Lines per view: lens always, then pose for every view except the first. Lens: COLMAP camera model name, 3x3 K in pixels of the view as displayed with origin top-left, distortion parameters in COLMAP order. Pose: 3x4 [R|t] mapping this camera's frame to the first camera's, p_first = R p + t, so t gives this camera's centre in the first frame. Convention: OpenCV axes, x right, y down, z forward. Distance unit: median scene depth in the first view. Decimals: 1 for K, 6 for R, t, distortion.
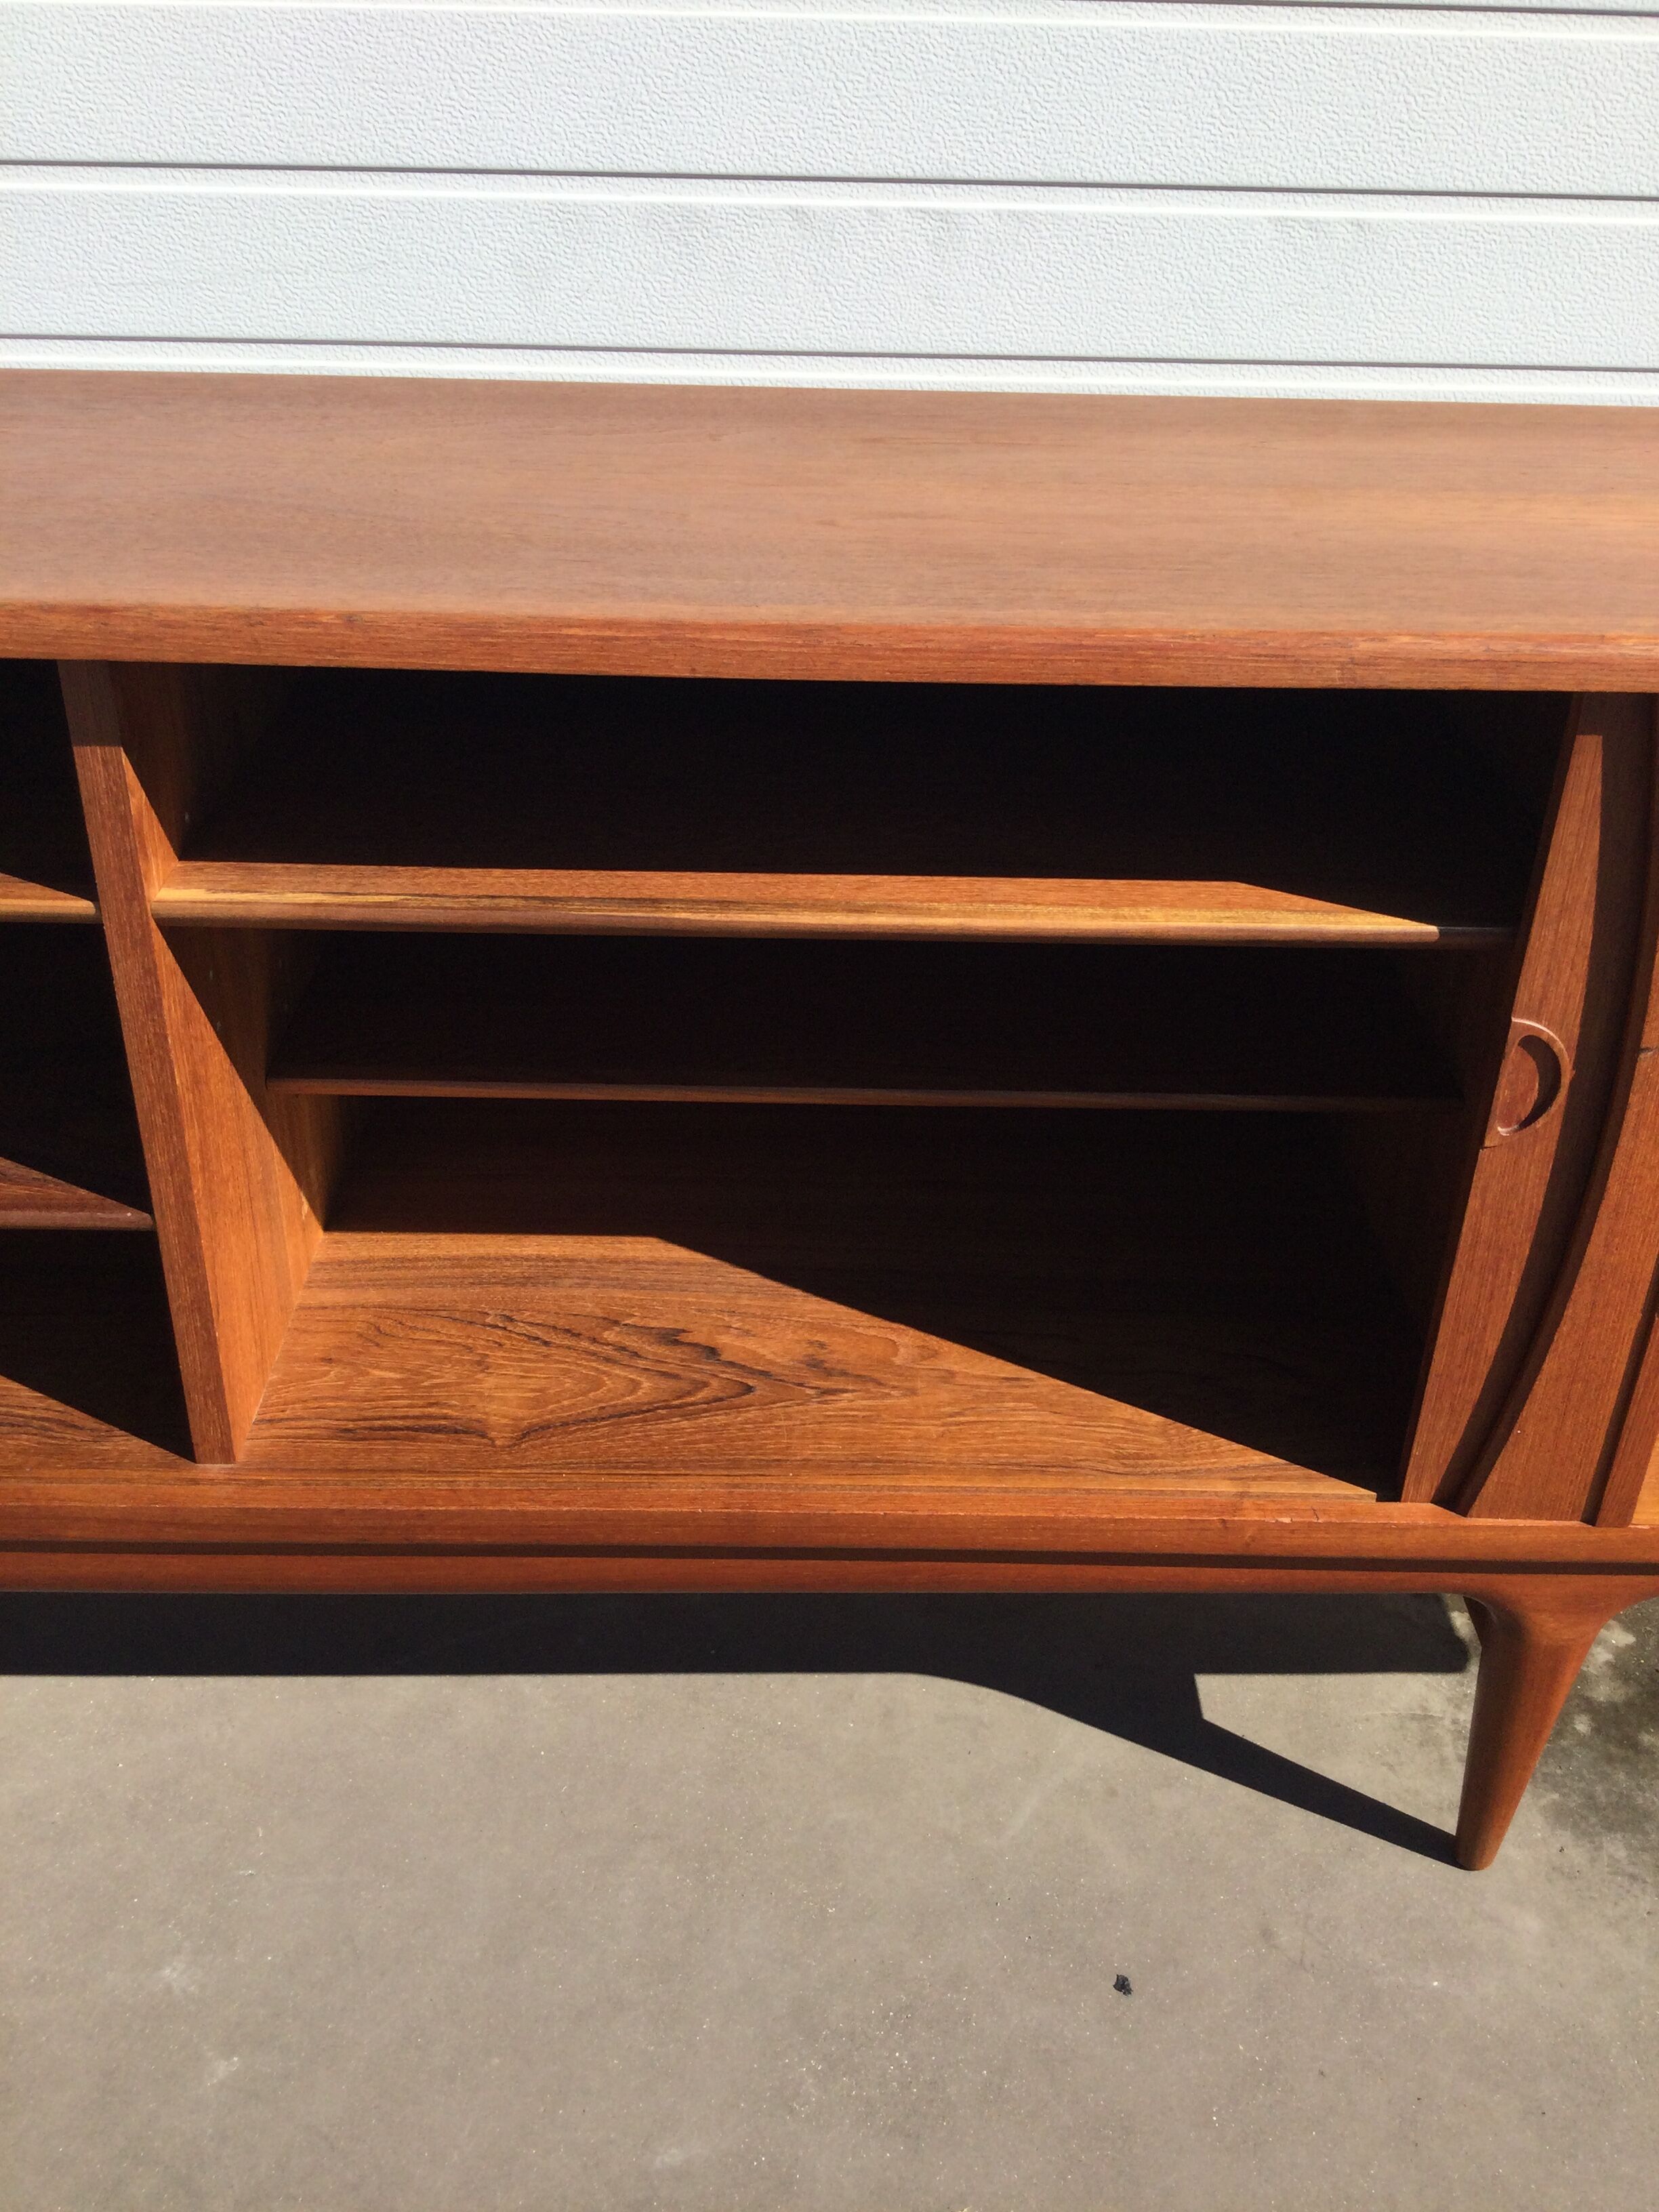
lens RADIAL K [[1996.4, 0, 816.2], [0, 1996.4, 1095.5], [0, 0, 1]] dist [0.093072, -0.176152]
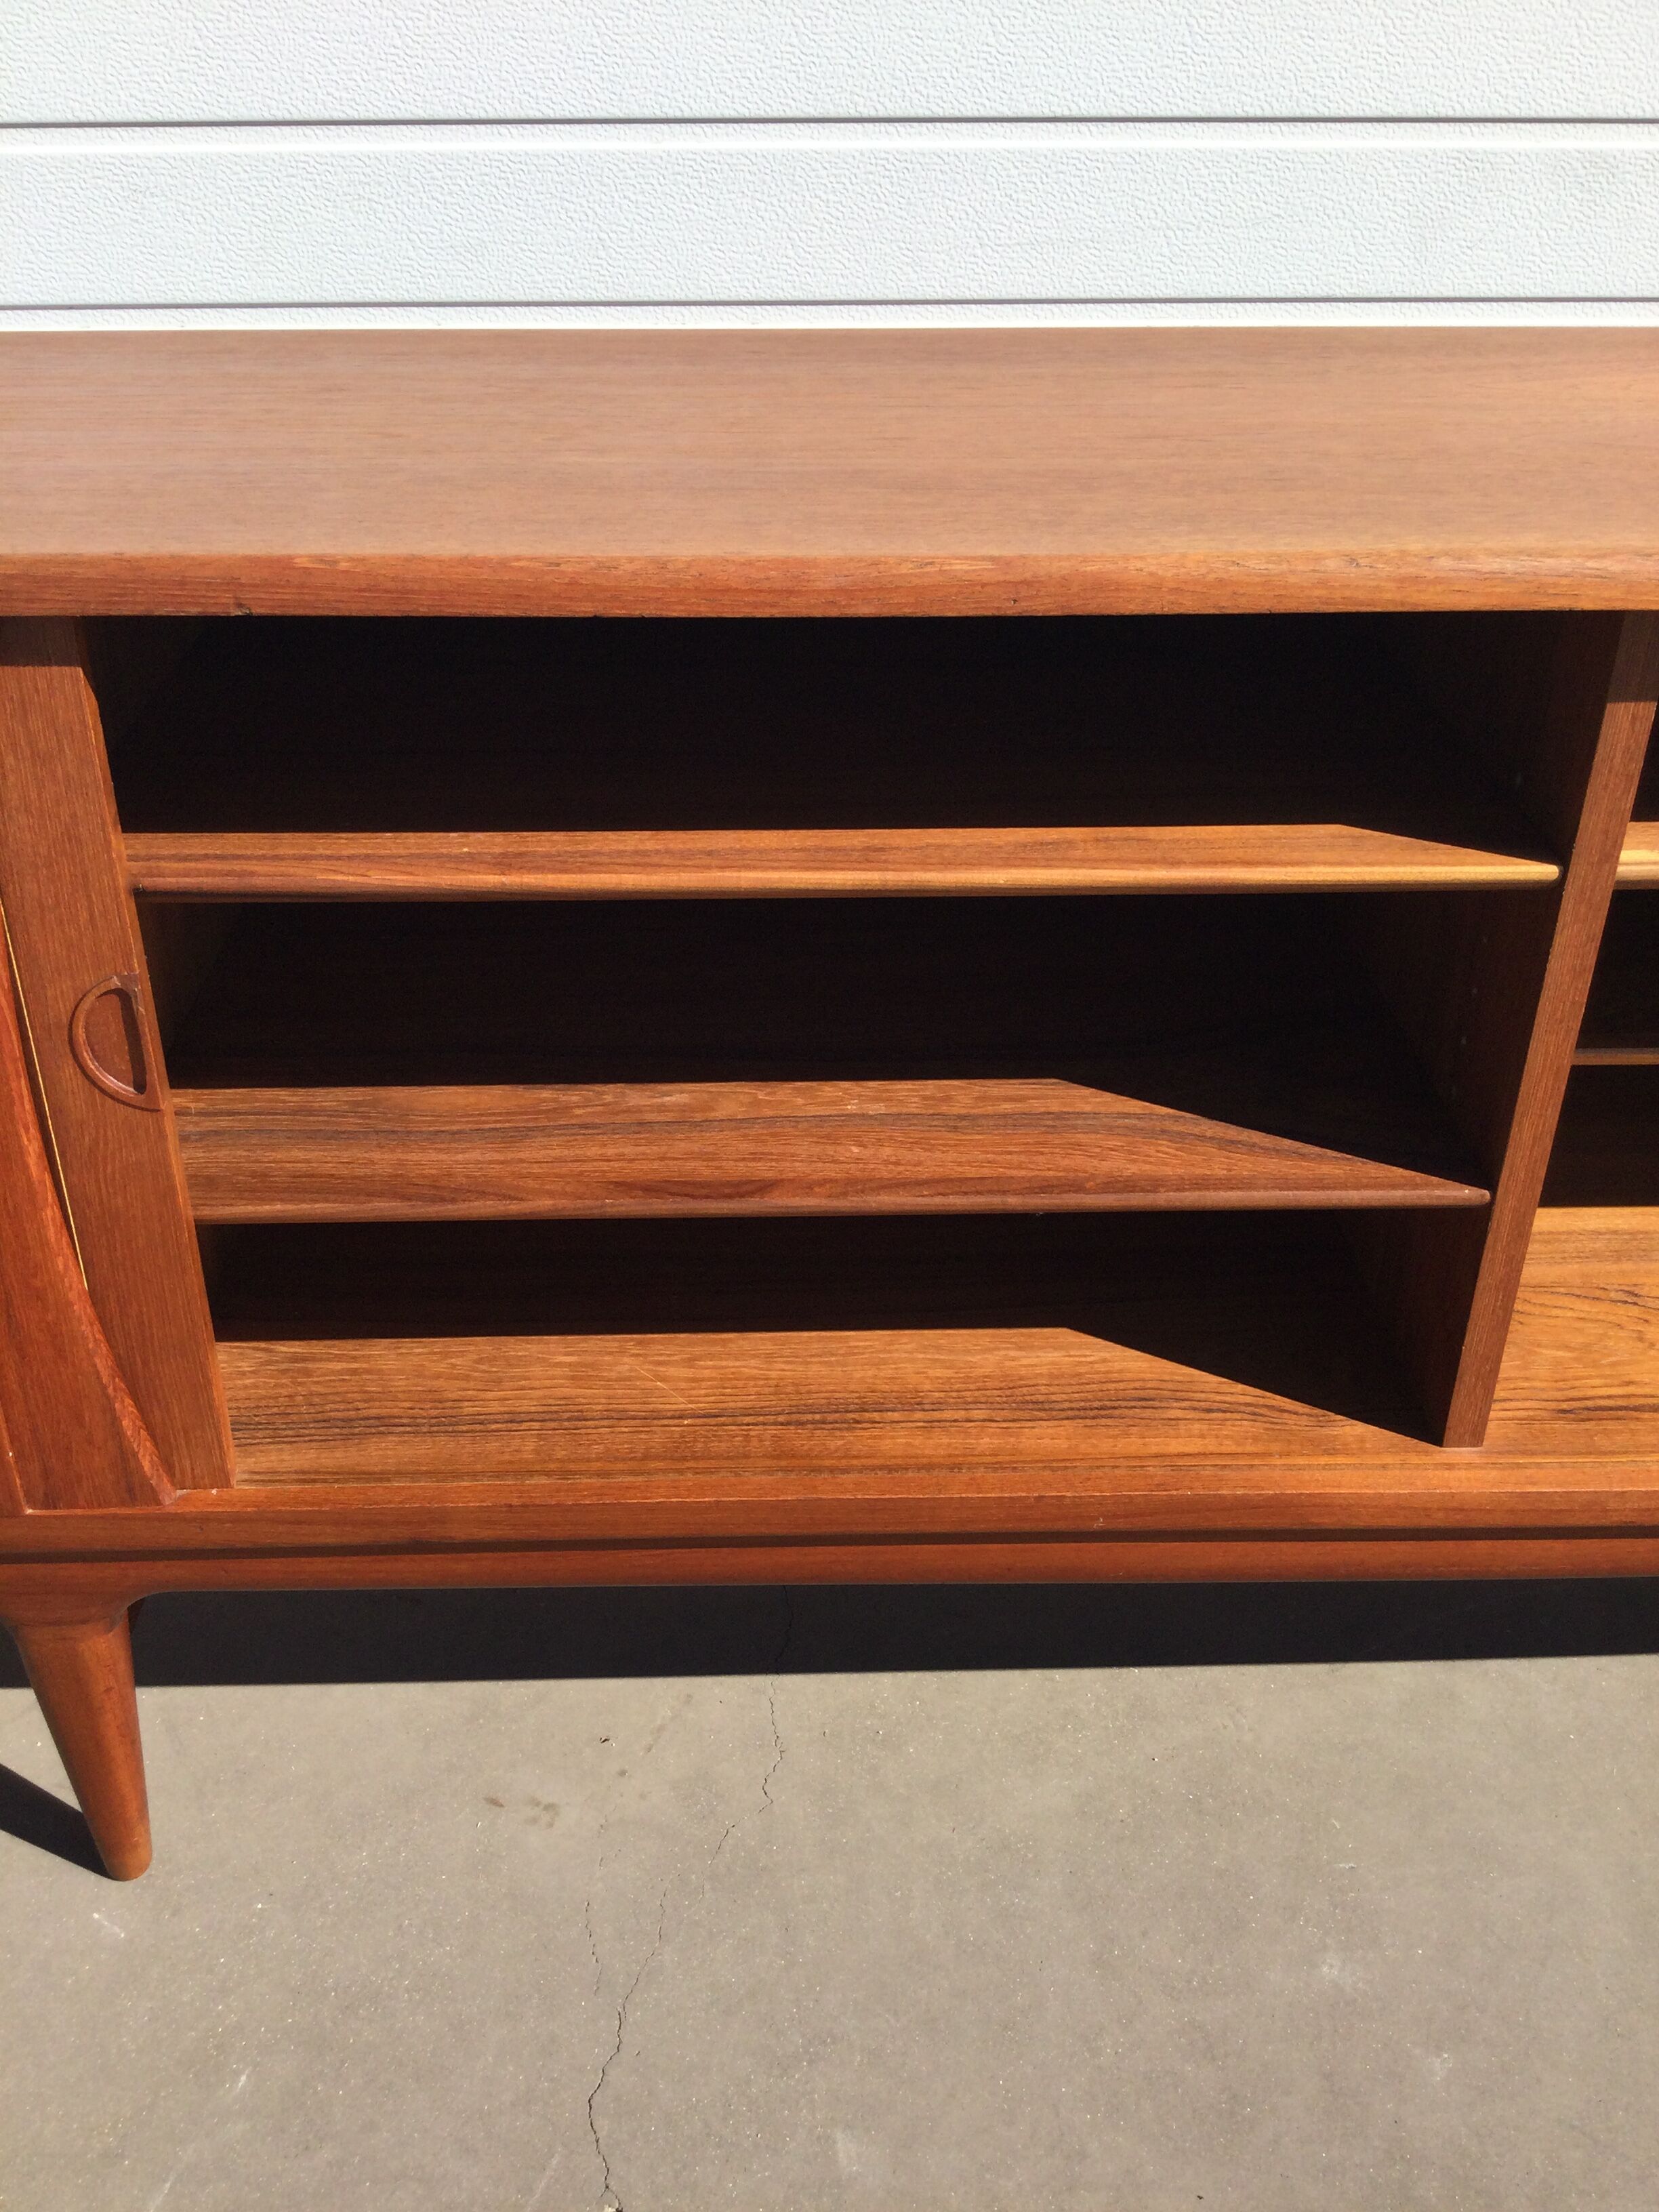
lens RADIAL K [[2040.1, 0, 778.8], [0, 2040.1, 1116.8], [0, 0, 1]] dist [0.105542, -0.191087]
pose [[0.999616, -0.027516, 0.003258, -0.547513], [0.027436, 0.999370, 0.022507, -0.006704], [-0.003875, -0.022409, 0.999741, 0.011505]]
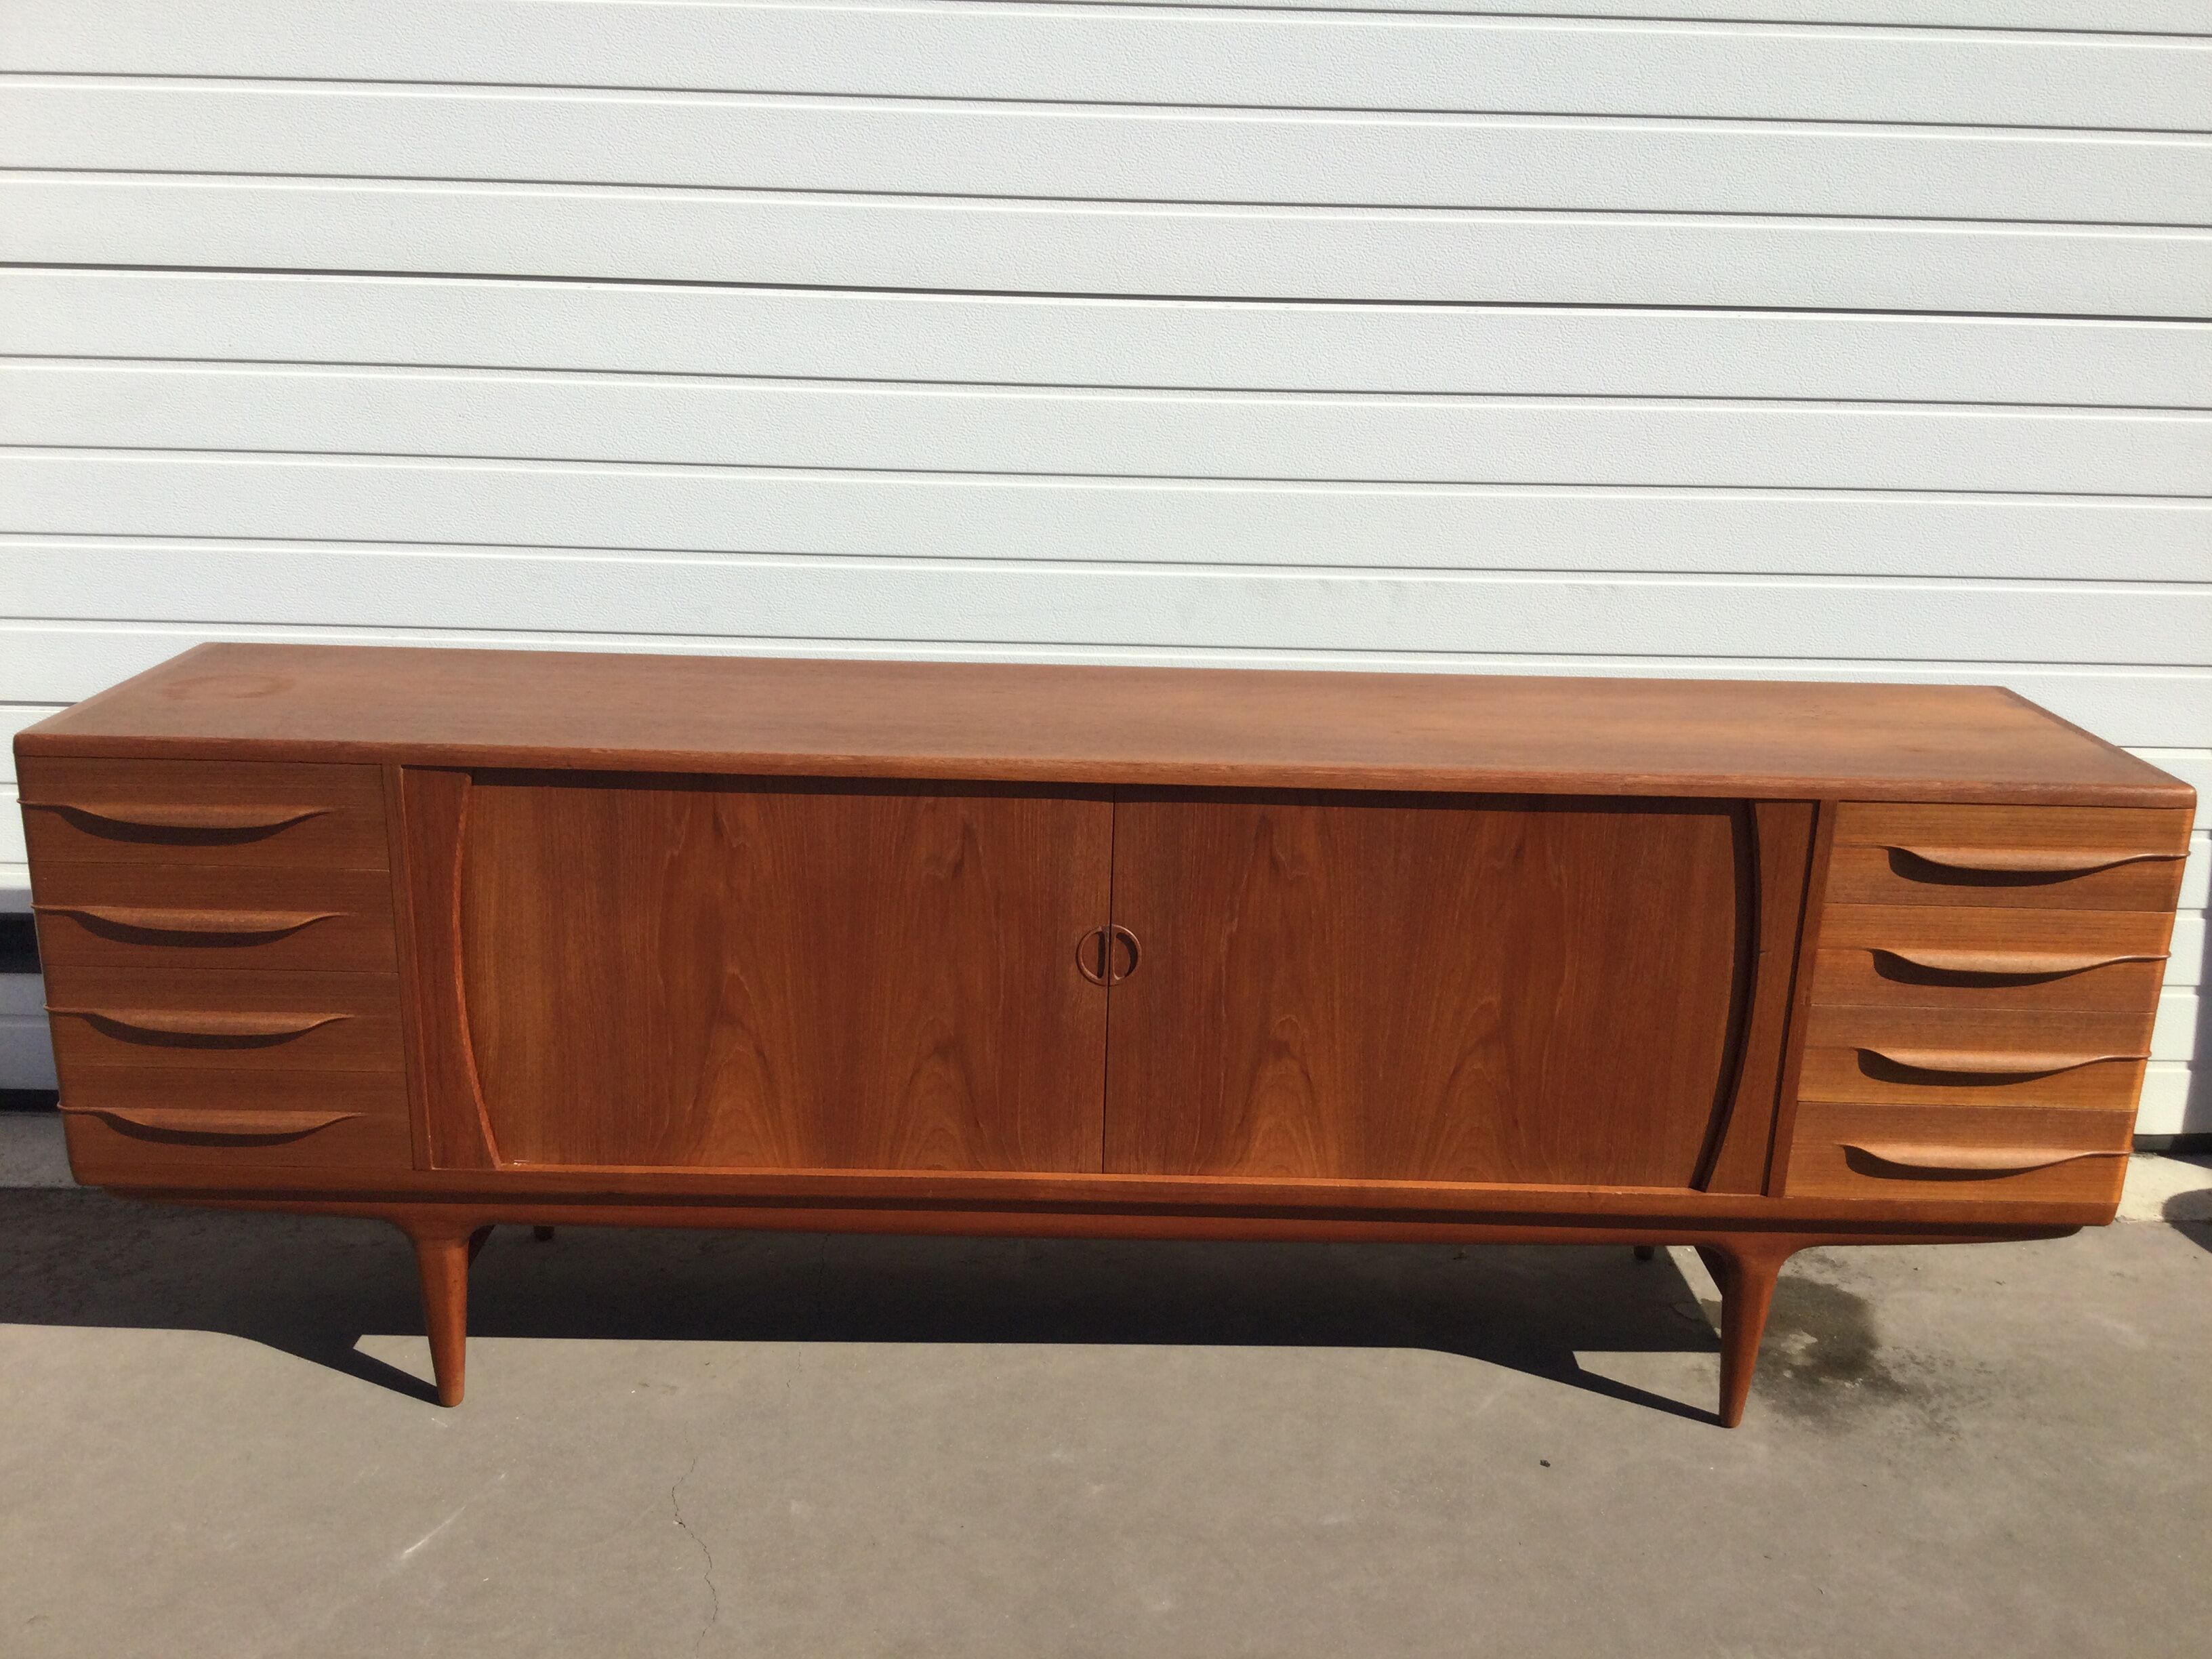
lens RADIAL K [[2049.2, 0, 1106.0], [0, 2049.2, 829.5], [0, 0, 1]] dist [0.106109, -0.194986]
pose [[0.999917, 0.001080, 0.012815, -0.282823], [0.001934, 0.972493, -0.232923, 0.297065], [-0.012714, 0.232928, 0.972411, -1.008886]]
